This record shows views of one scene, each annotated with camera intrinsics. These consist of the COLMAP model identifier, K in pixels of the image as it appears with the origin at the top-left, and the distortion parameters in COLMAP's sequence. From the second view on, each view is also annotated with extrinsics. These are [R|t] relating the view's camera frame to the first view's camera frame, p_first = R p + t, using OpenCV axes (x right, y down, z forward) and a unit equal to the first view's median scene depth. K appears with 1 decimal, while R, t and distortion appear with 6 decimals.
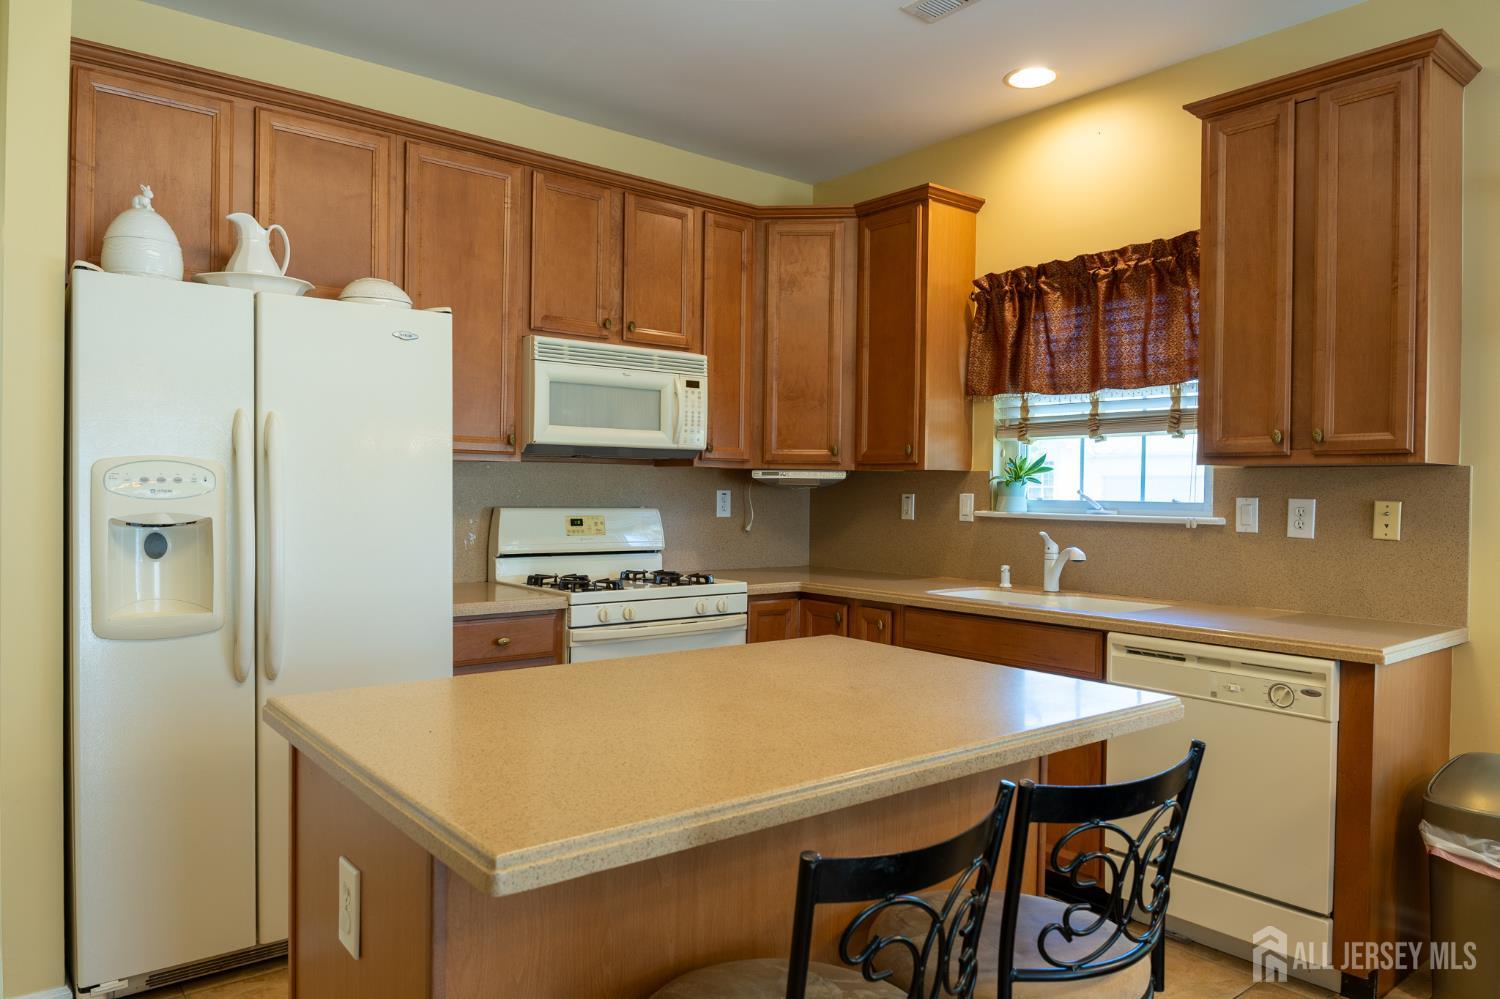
lens RADIAL K [[997.1, 0, 744.4], [0, 997.1, 502.5], [0, 0, 1]] dist [0.006256, -0.027227]
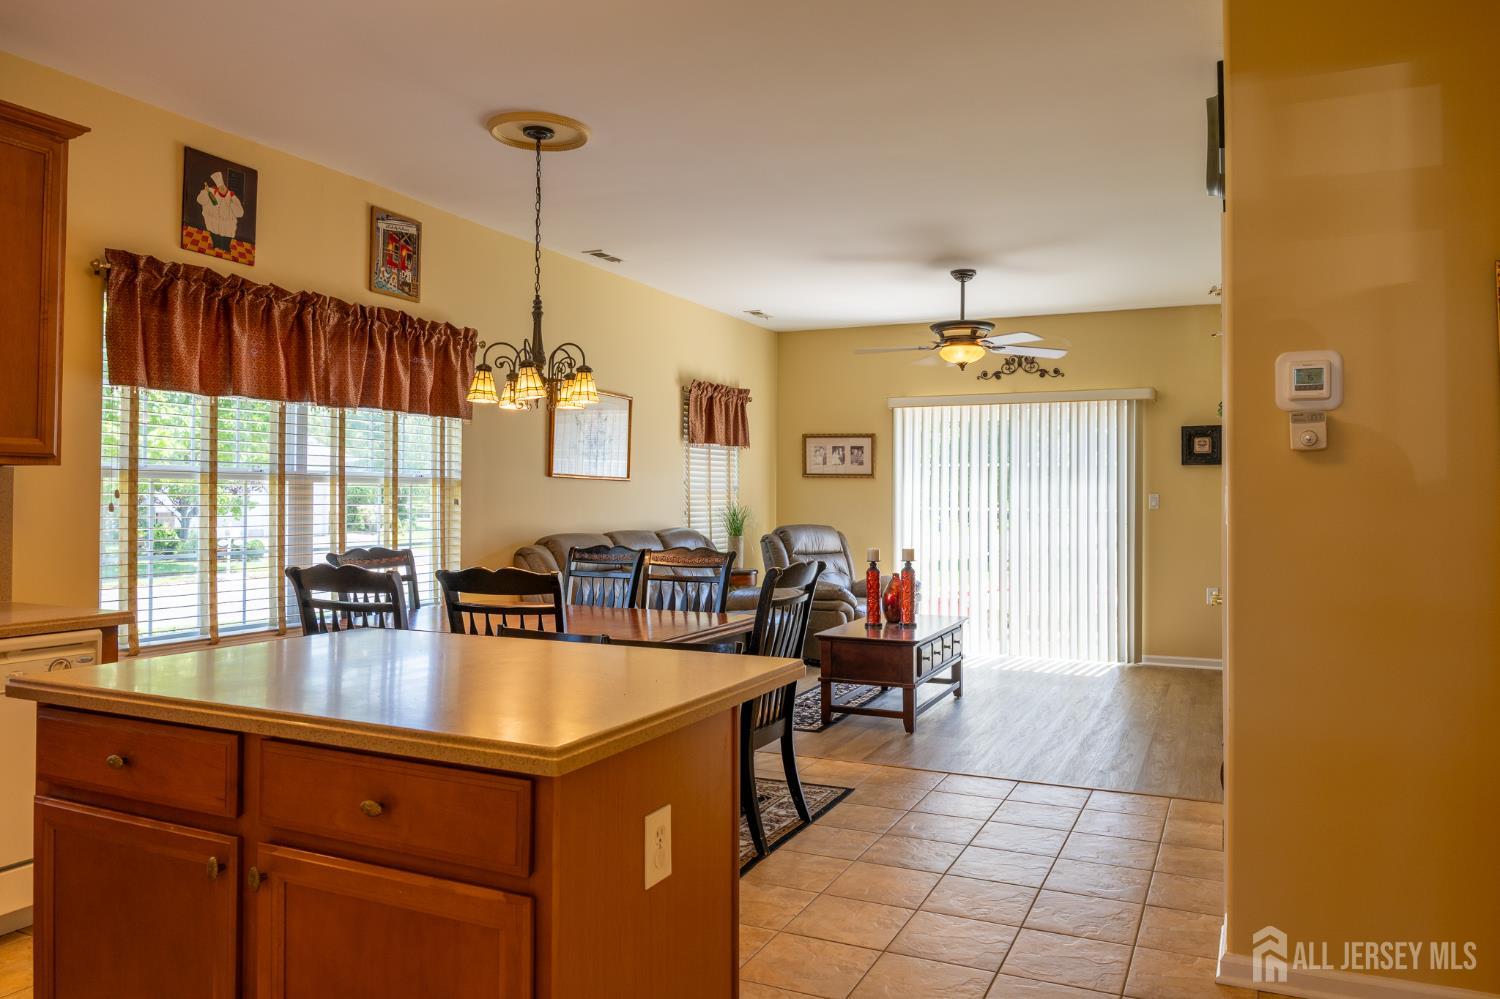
lens RADIAL K [[1018.7, 0, 781.0], [0, 1018.7, 482.7], [0, 0, 1]] dist [0.004980, 0.000211]
pose [[-0.460608, -0.001356, 0.887603, -0.663723], [0.000142, 0.999999, 0.001601, -0.016274], [-0.887604, 0.000864, -0.460607, 0.609809]]
